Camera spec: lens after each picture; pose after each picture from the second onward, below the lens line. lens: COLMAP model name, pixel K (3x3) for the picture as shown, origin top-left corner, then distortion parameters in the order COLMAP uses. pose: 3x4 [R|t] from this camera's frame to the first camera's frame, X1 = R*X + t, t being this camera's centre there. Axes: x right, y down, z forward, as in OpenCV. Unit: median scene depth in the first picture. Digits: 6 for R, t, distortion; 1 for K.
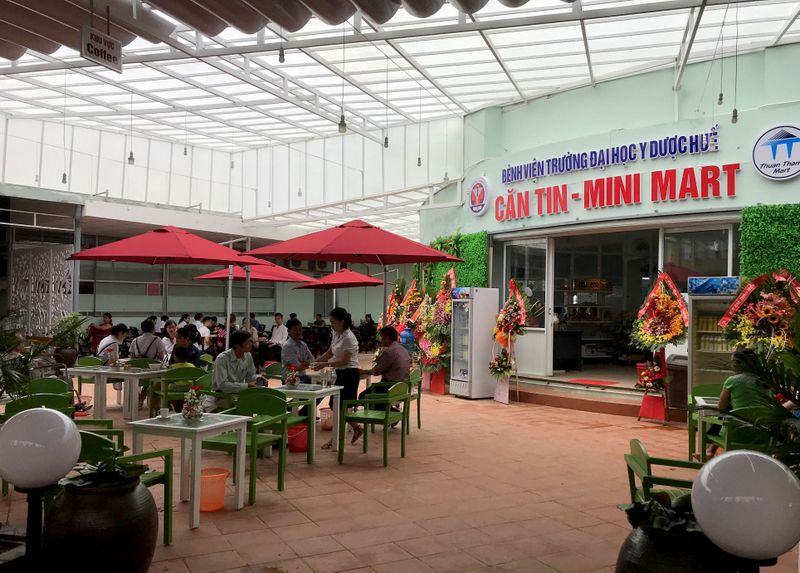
lens RADIAL K [[671.3, 0, 400.0], [0, 671.3, 286.5], [0, 0, 1]] dist [0.007047, 0.001932]
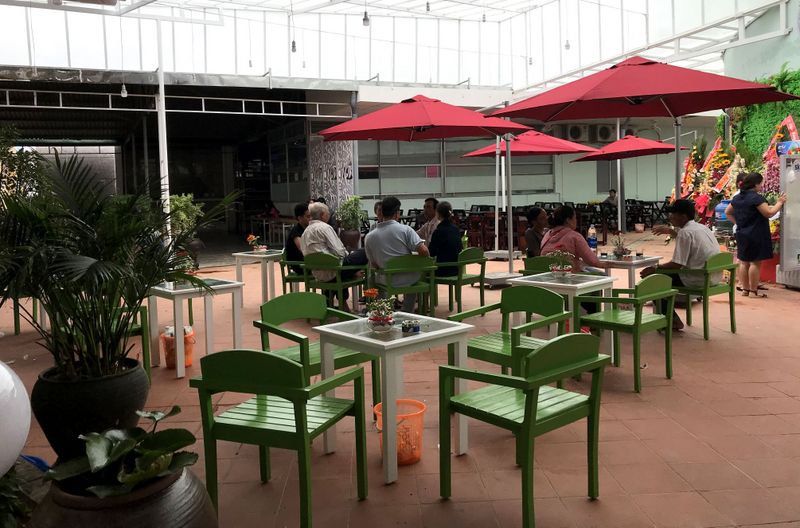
lens RADIAL K [[673.4, 0, 401.0], [0, 673.4, 212.3], [0, 0, 1]] dist [0.000522, 0.082390]
pose [[0.913405, -0.027490, -0.406123, 0.000661], [0.055849, 0.996745, 0.058139, 0.010837], [0.403203, -0.075786, 0.911967, 0.127393]]
